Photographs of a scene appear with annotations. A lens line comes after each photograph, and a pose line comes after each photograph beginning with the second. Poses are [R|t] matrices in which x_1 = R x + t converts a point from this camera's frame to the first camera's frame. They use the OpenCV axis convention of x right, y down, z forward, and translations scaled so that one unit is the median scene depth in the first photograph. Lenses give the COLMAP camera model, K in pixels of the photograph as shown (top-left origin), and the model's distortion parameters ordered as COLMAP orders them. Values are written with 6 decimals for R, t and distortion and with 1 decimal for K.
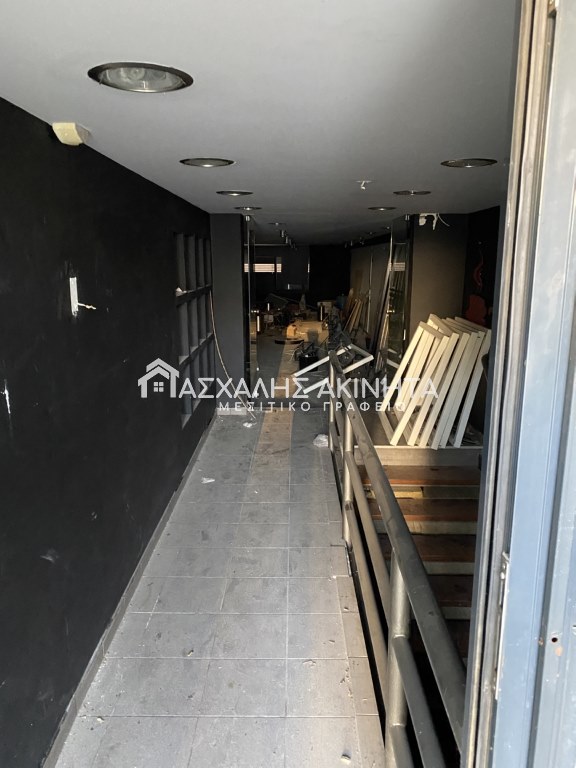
lens RADIAL K [[563.6, 0, 288.0], [0, 563.6, 384.0], [0, 0, 1]] dist [0.004440, -0.004253]
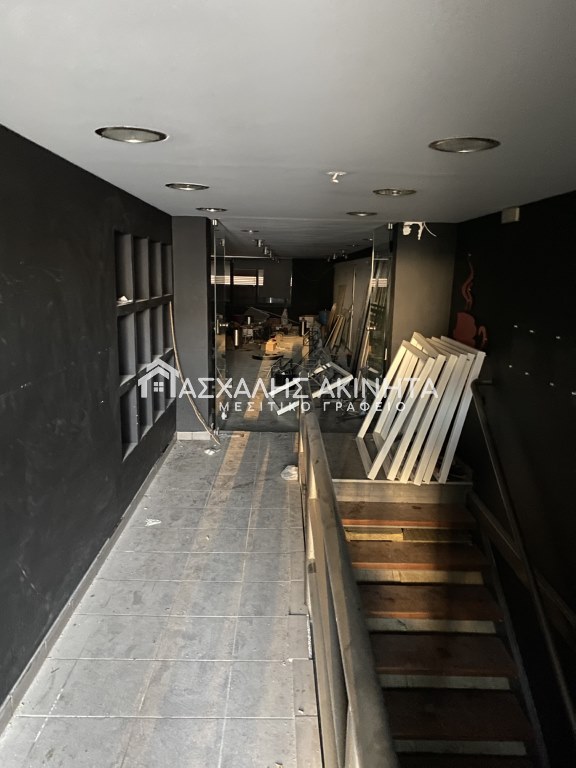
lens RADIAL K [[563.6, 0, 288.0], [0, 563.6, 384.0], [0, 0, 1]] dist [0.004440, -0.004253]
pose [[0.999468, 0.017978, 0.027212, 0.029148], [-0.017306, 0.999545, -0.024721, -0.016882], [-0.027644, 0.024237, 0.999324, 0.112541]]
